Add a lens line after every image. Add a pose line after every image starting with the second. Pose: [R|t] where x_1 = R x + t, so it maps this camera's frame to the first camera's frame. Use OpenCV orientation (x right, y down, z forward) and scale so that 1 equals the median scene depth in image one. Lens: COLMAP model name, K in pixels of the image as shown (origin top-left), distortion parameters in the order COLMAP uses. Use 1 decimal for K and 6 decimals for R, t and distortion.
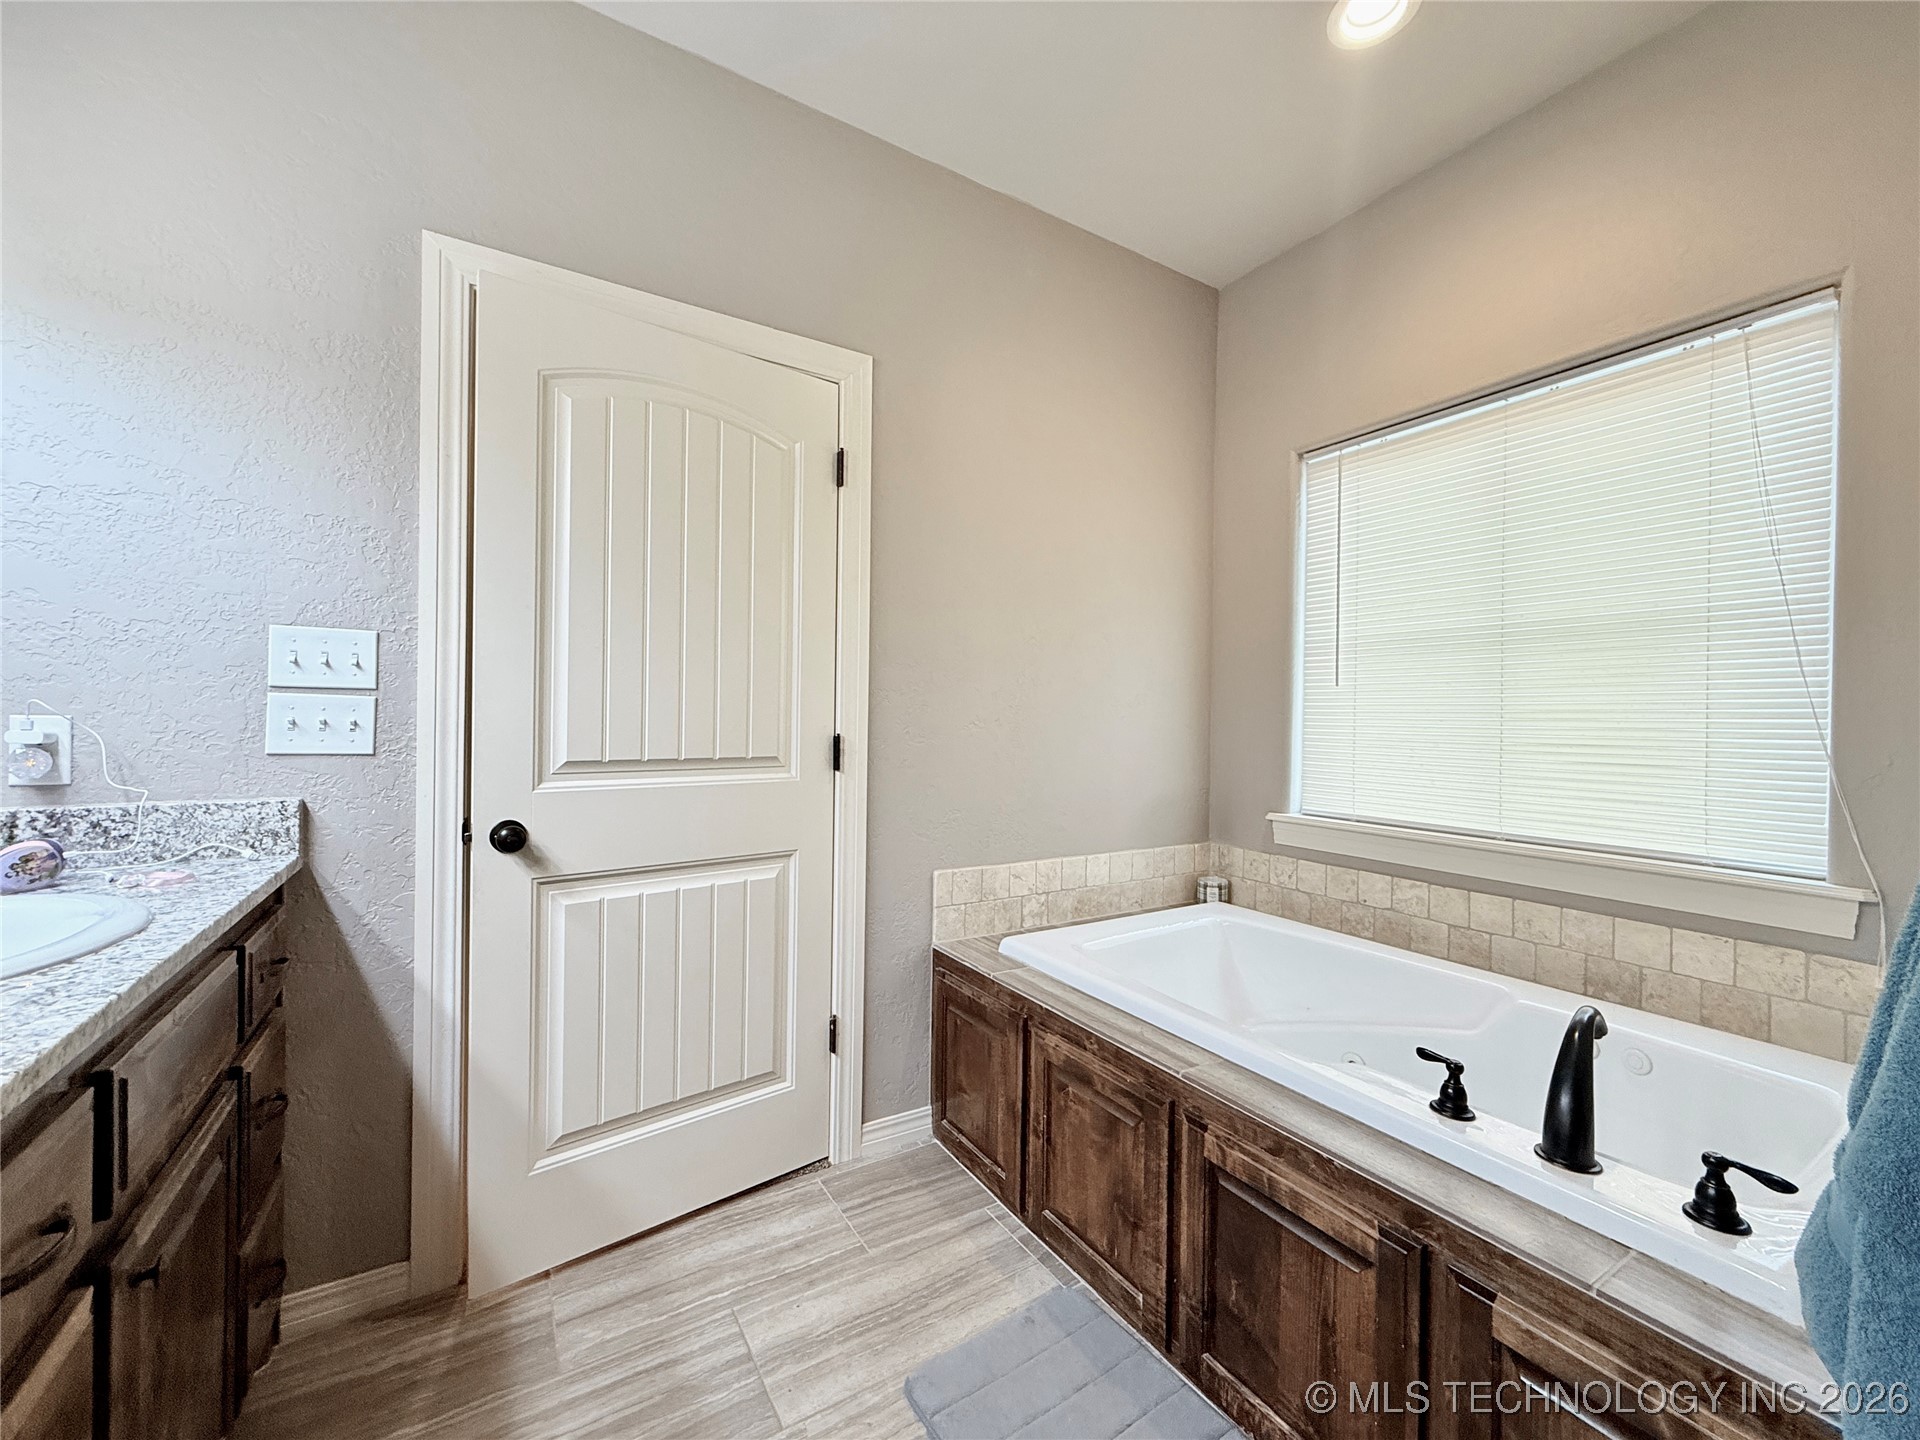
lens RADIAL K [[762.6, 0, 956.7], [0, 762.6, 715.5], [0, 0, 1]] dist [-0.000076, -0.000003]
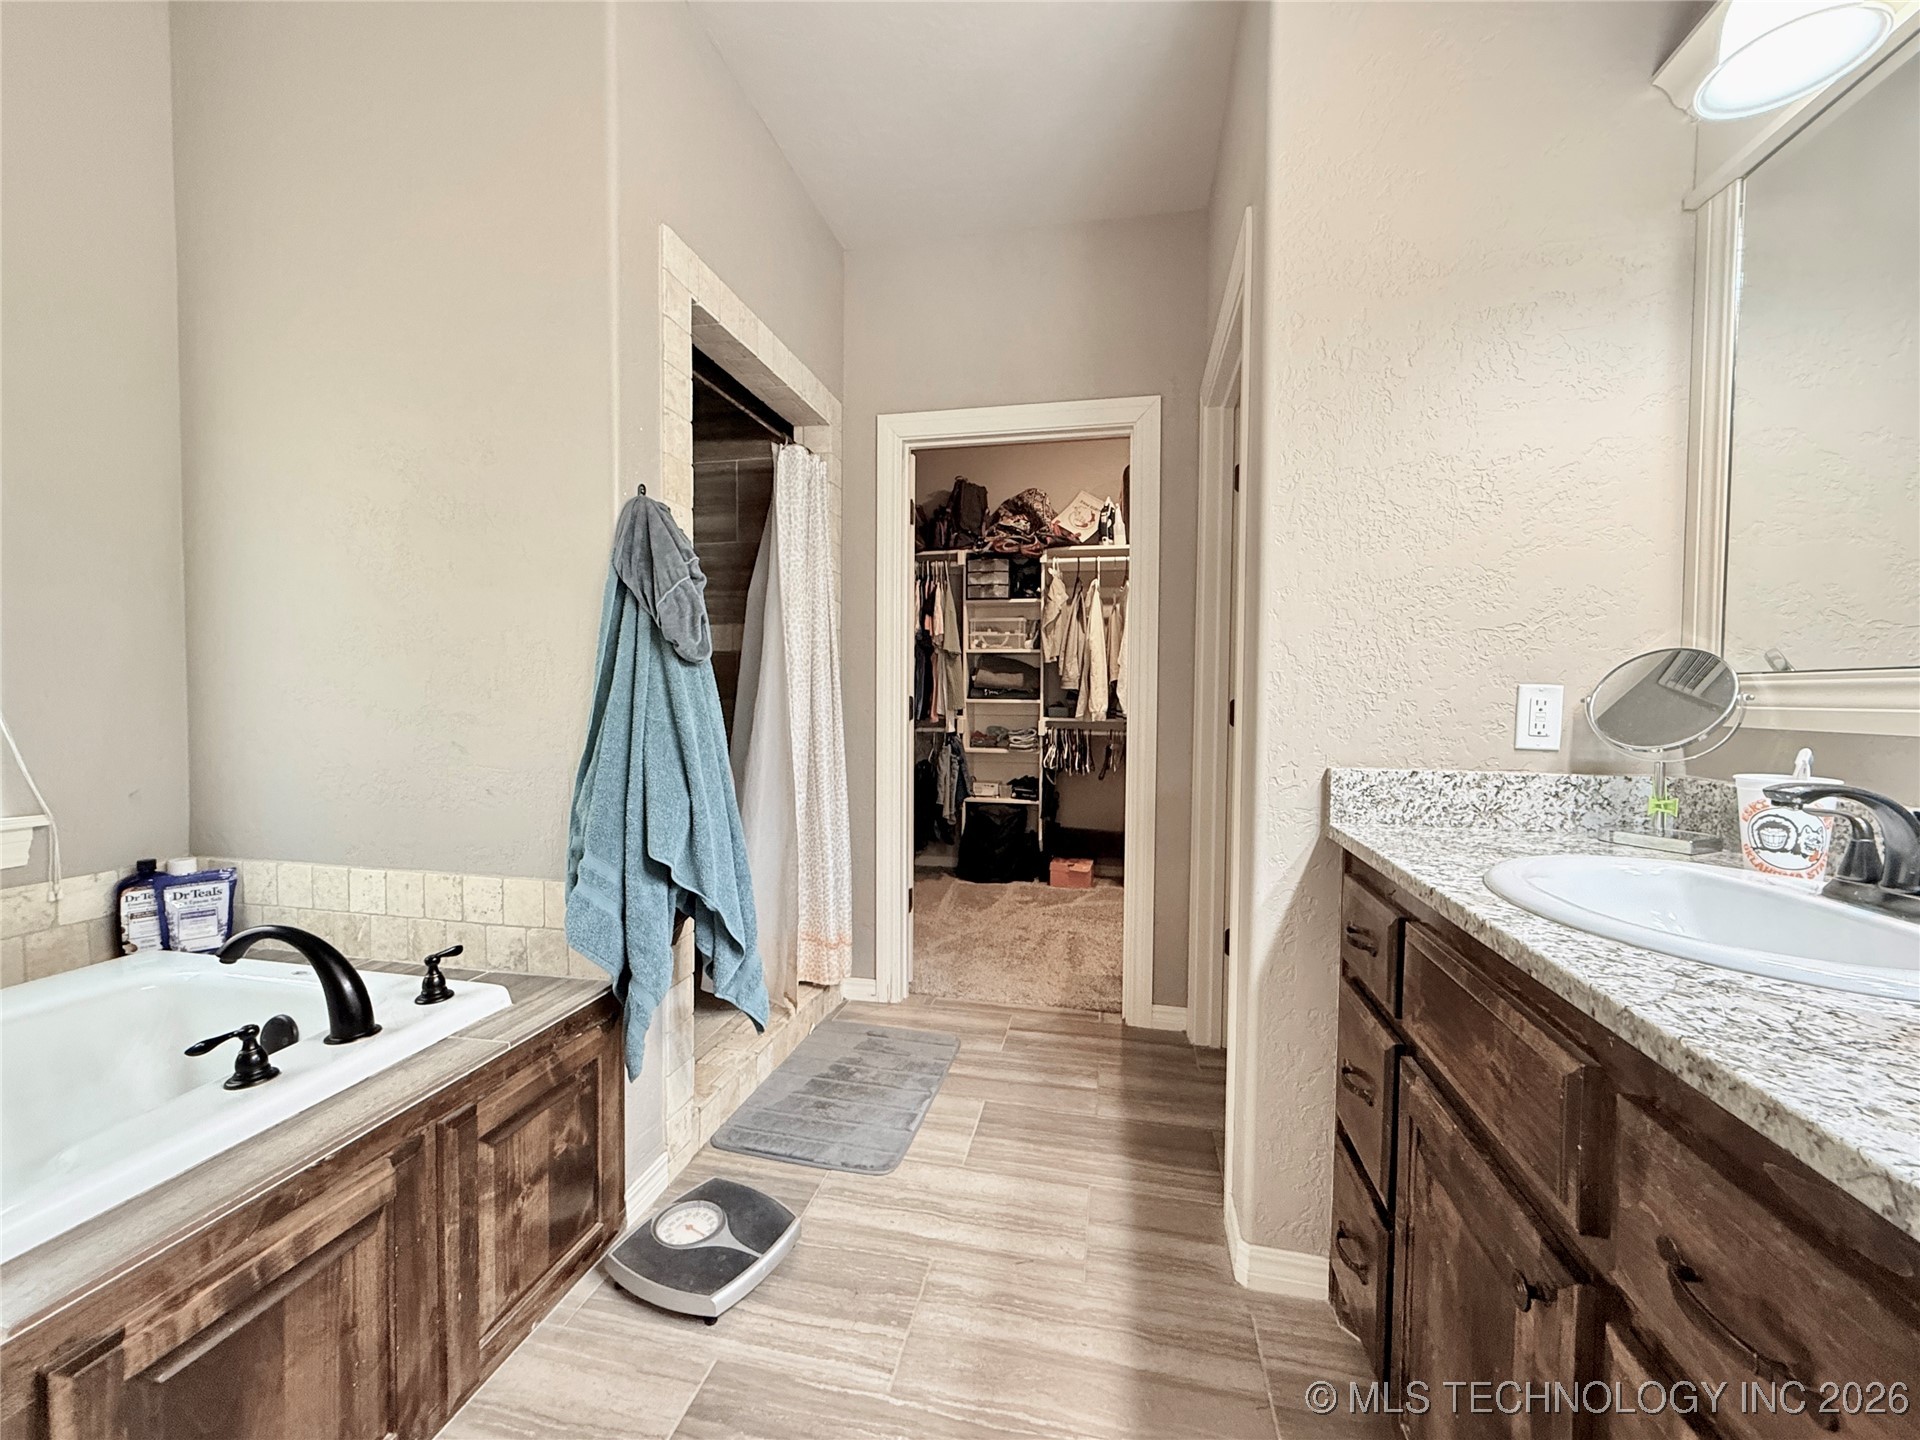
lens RADIAL K [[762.6, 0, 965.7], [0, 762.6, 717.1], [0, 0, 1]] dist [-0.000076, -0.000003]
pose [[-0.727093, -0.040222, 0.685360, -0.463063], [-0.018520, 0.999068, 0.038985, 0.024813], [-0.686289, 0.015653, -0.727160, 0.844827]]
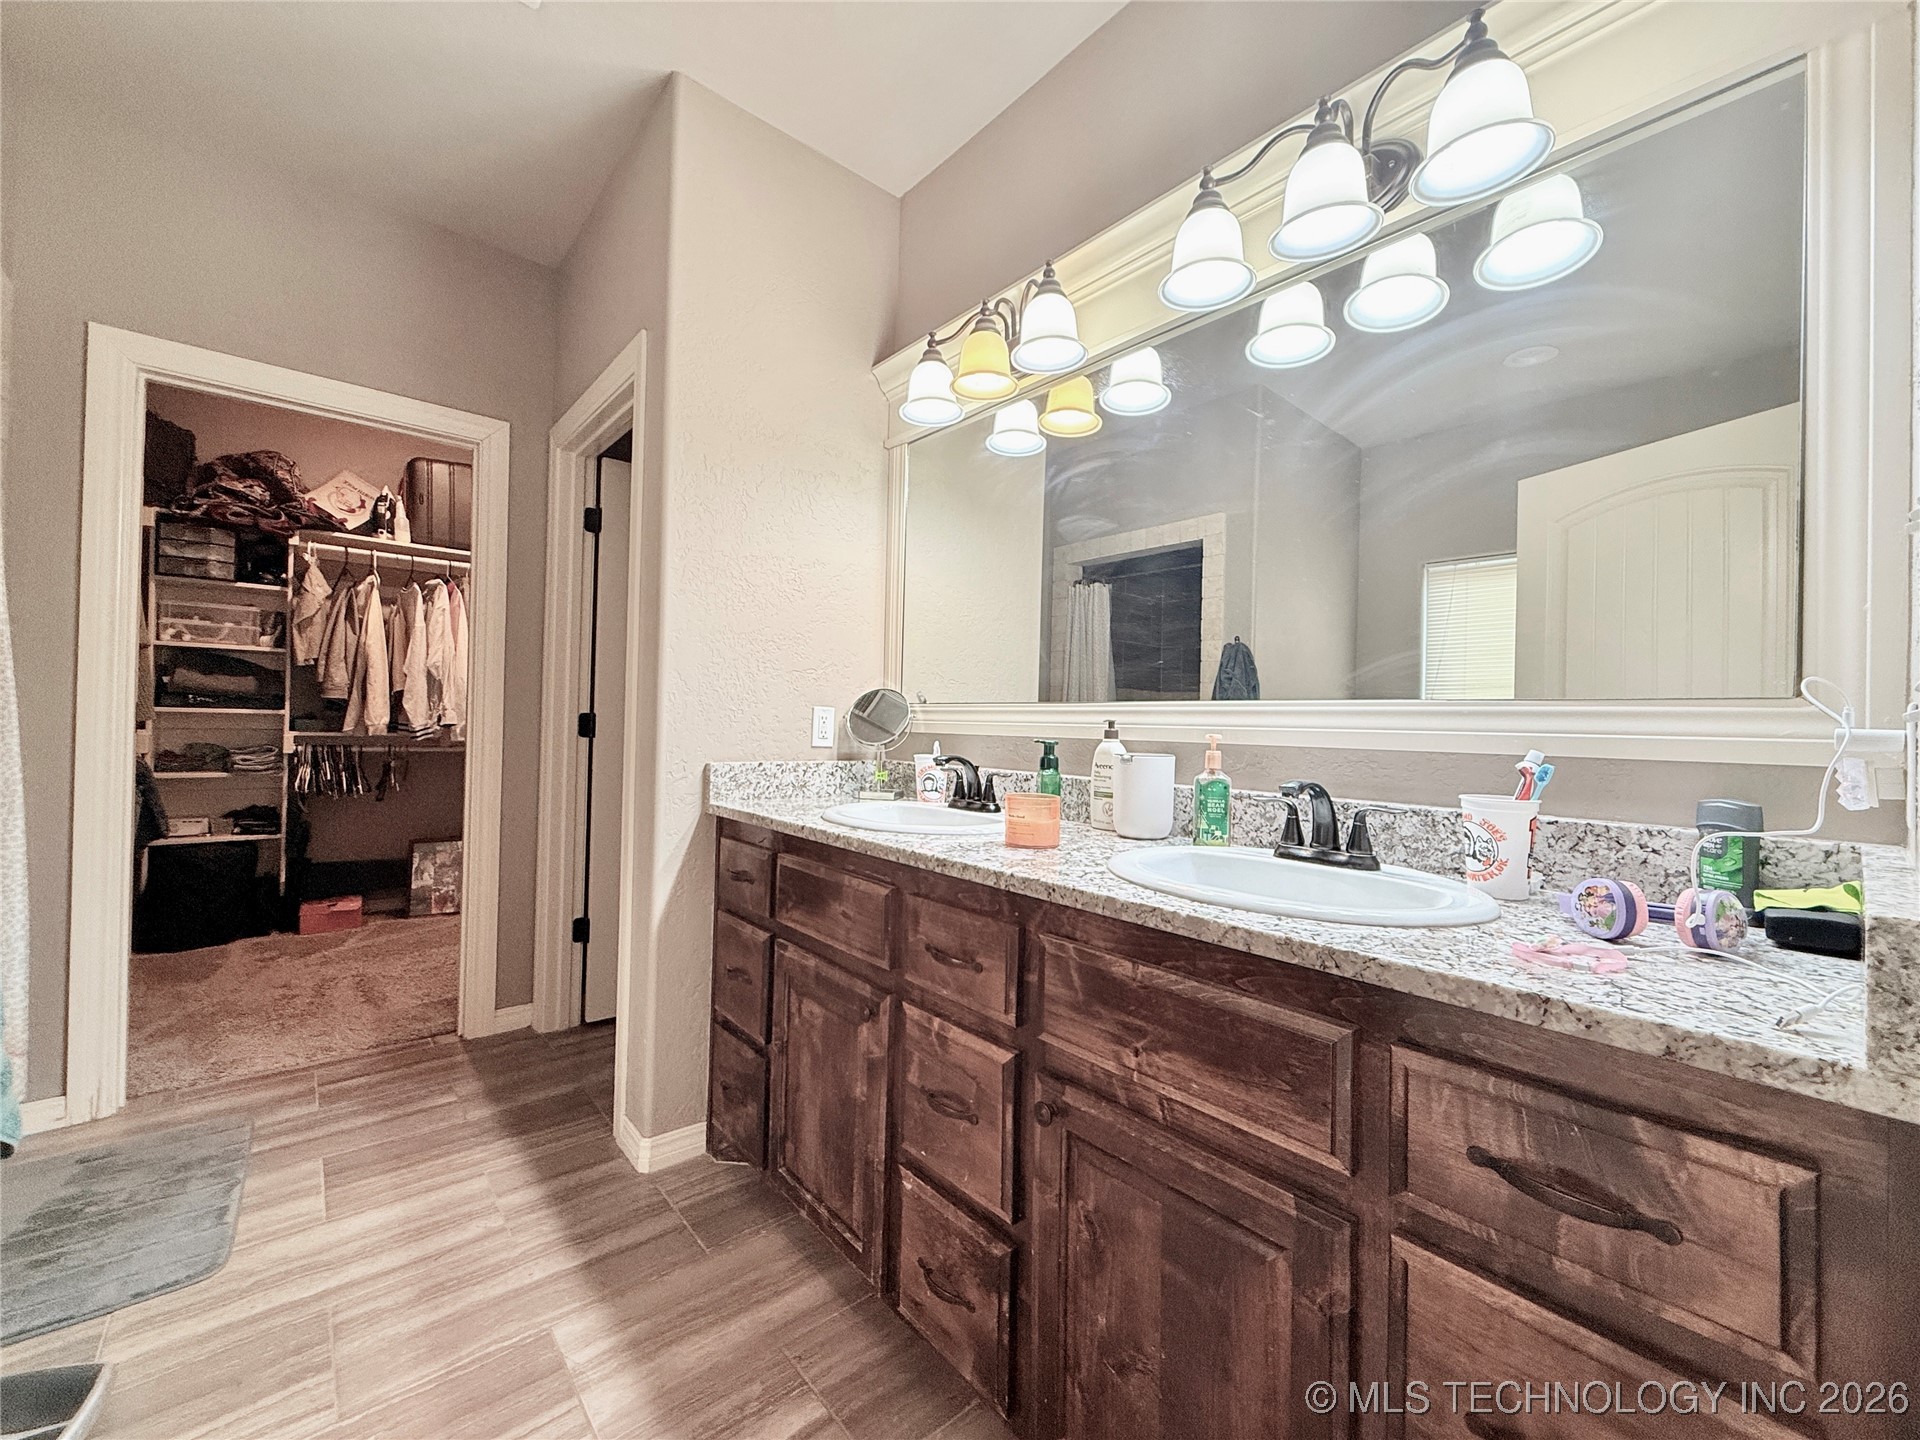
lens RADIAL K [[762.6, 0, 943.8], [0, 762.6, 716.4], [0, 0, 1]] dist [-0.000076, -0.000003]
pose [[-0.987135, -0.039522, -0.154927, -0.343060], [-0.038150, 0.999202, -0.011823, 0.035419], [0.155271, -0.005760, -0.987855, 1.201723]]
